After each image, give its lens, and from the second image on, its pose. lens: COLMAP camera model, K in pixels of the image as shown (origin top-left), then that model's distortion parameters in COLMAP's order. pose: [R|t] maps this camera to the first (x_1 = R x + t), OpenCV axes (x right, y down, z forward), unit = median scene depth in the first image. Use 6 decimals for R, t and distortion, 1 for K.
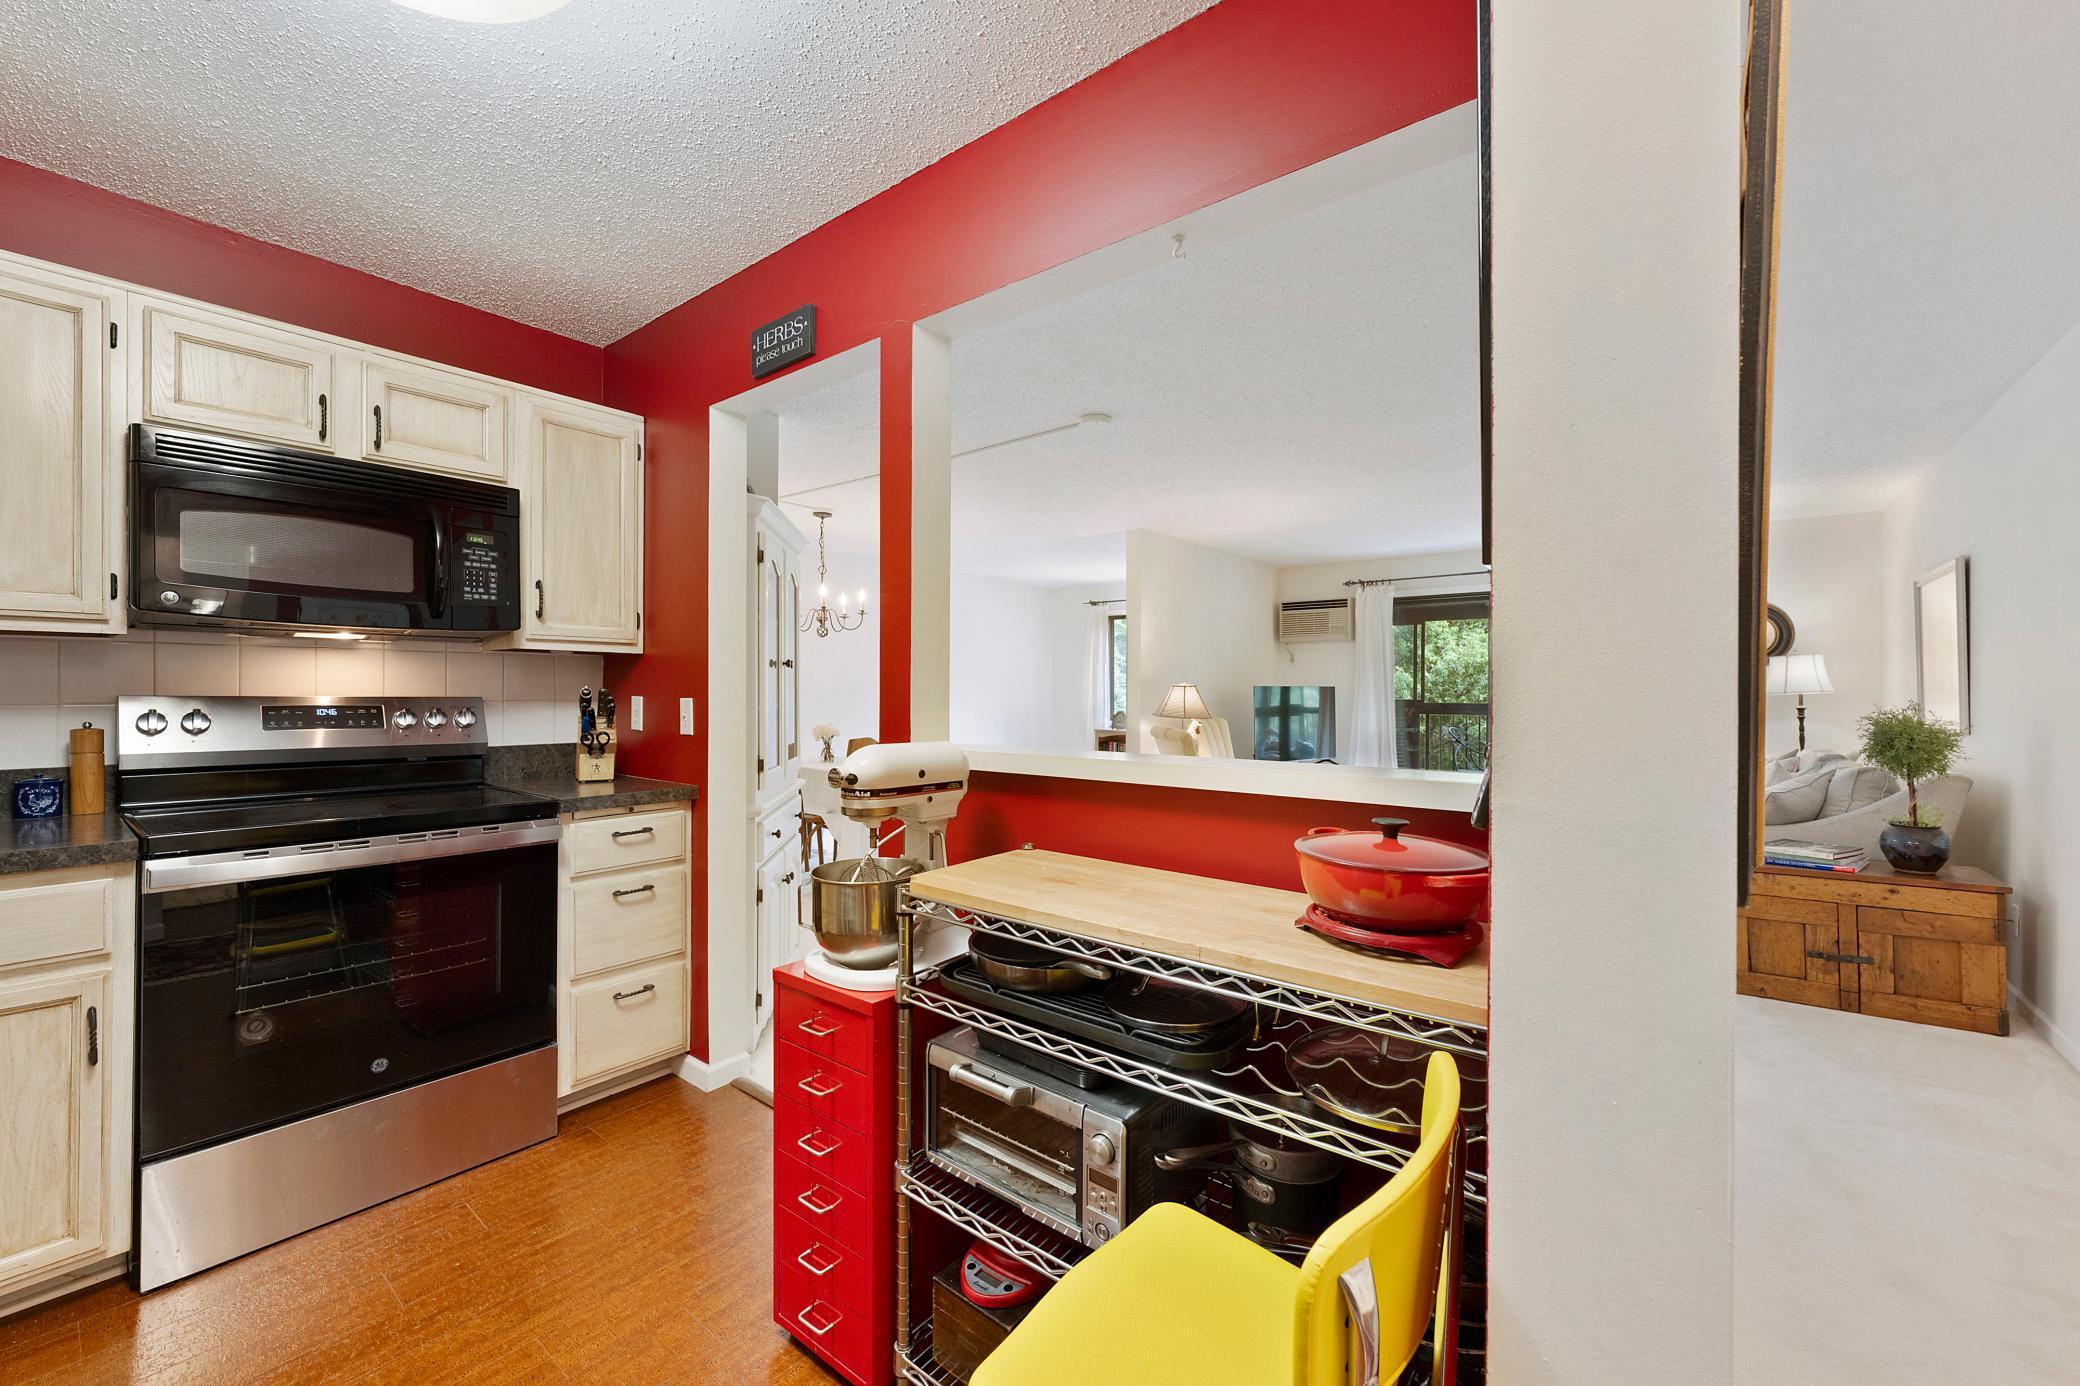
lens RADIAL K [[824.4, 0, 1040.9], [0, 824.4, 692.6], [0, 0, 1]] dist [-0.004943, 0.000241]
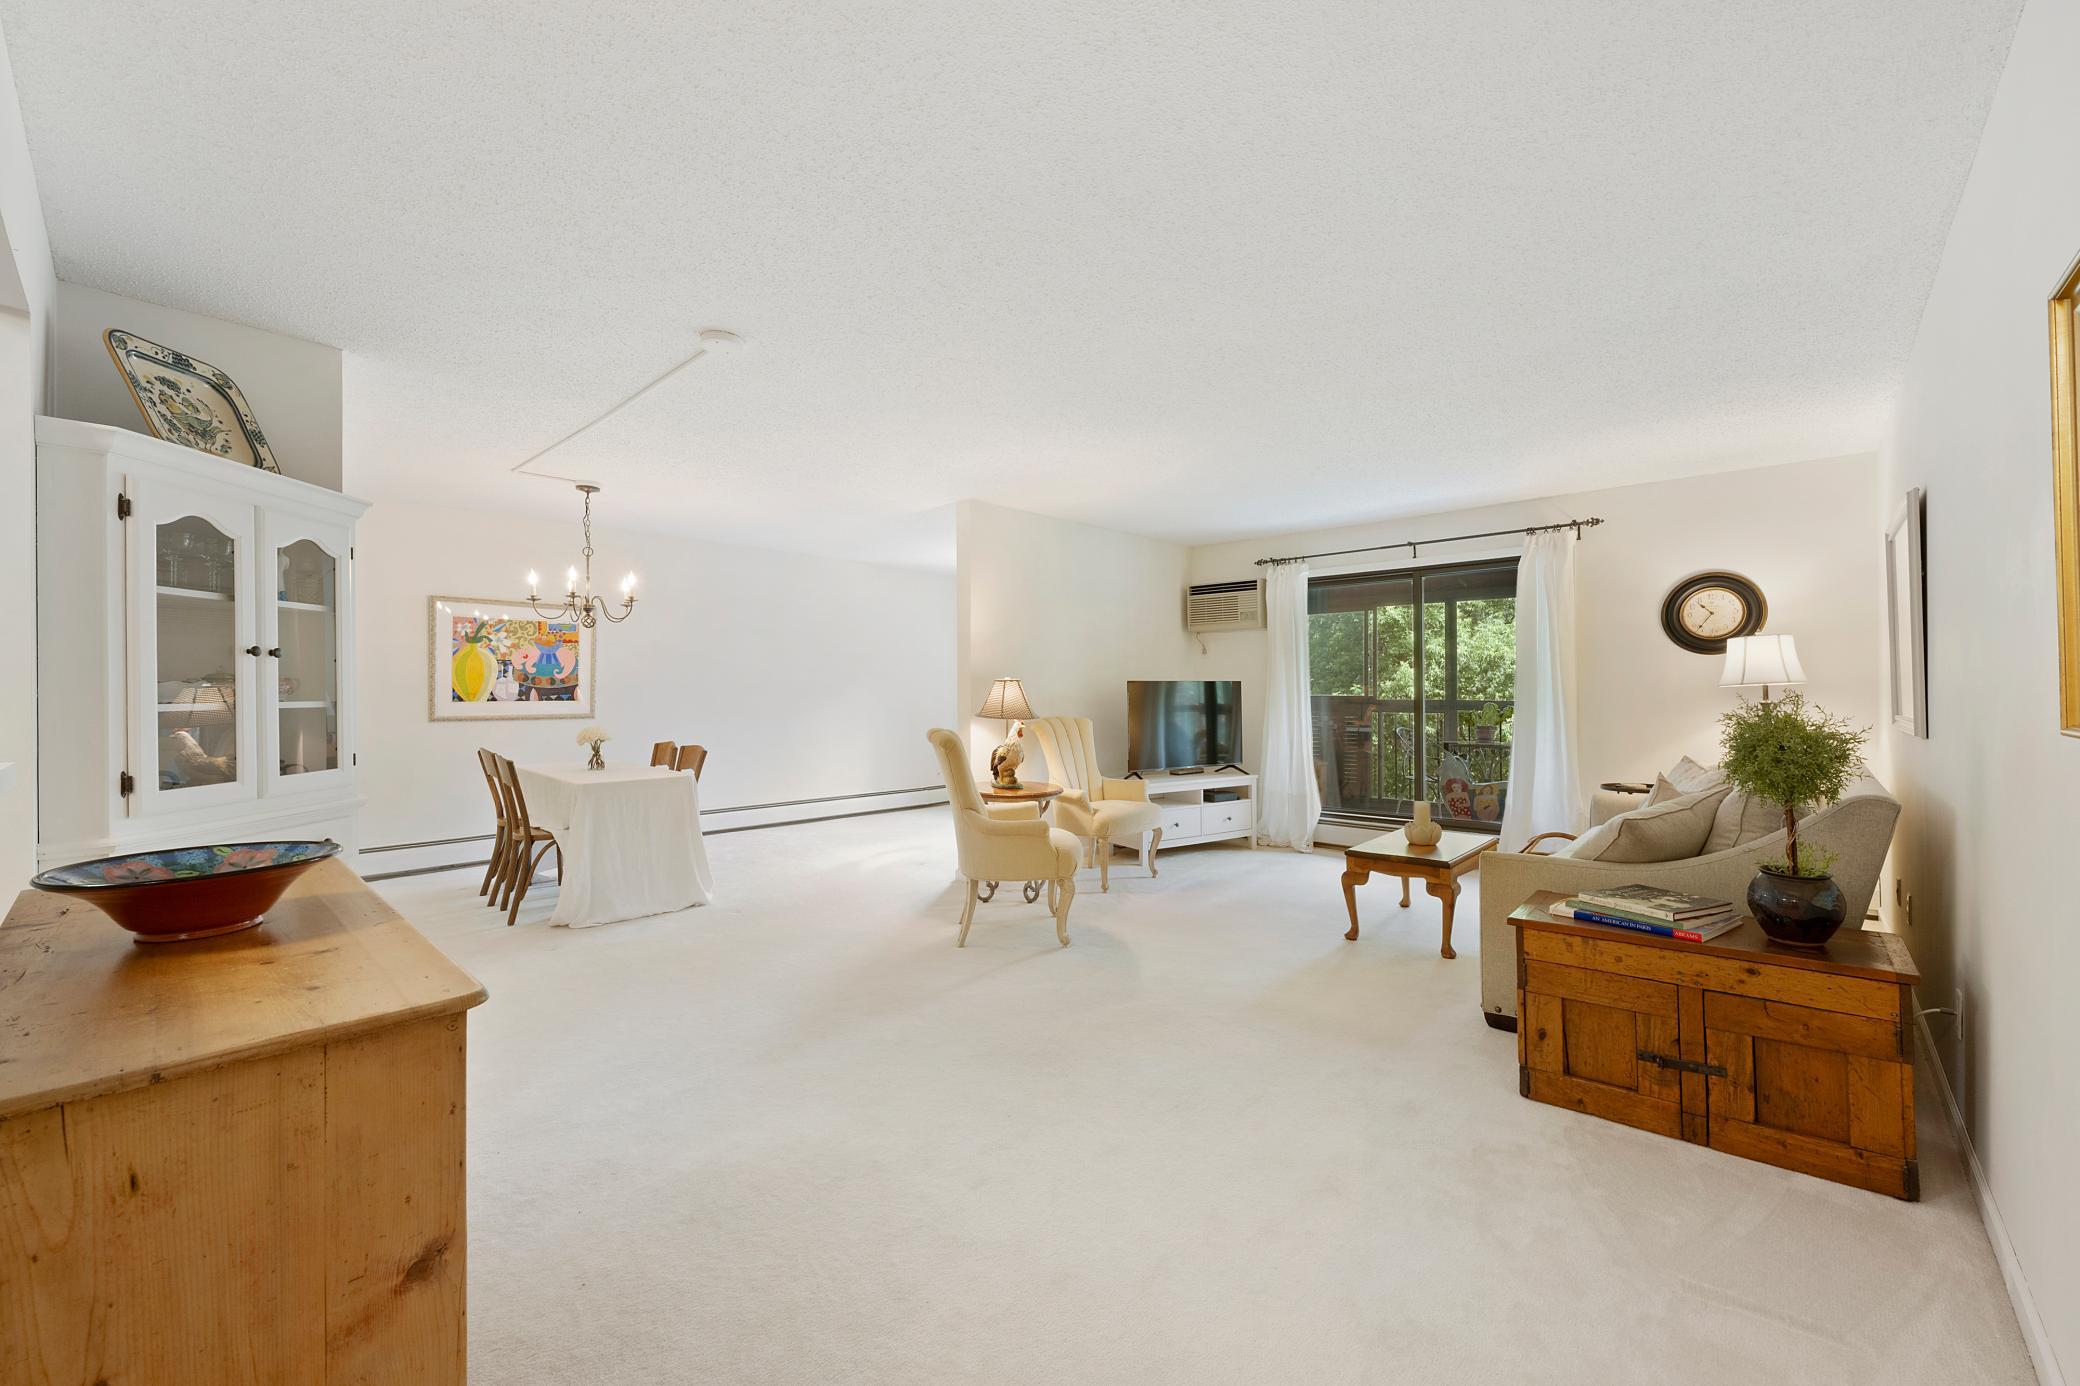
lens RADIAL K [[824.4, 0, 1048.5], [0, 824.4, 694.3], [0, 0, 1]] dist [-0.004943, 0.000241]
pose [[0.997602, -0.006087, -0.068943, 0.488545], [0.006221, 0.999979, 0.001733, 0.008253], [0.068931, -0.002158, 0.997619, 0.273344]]
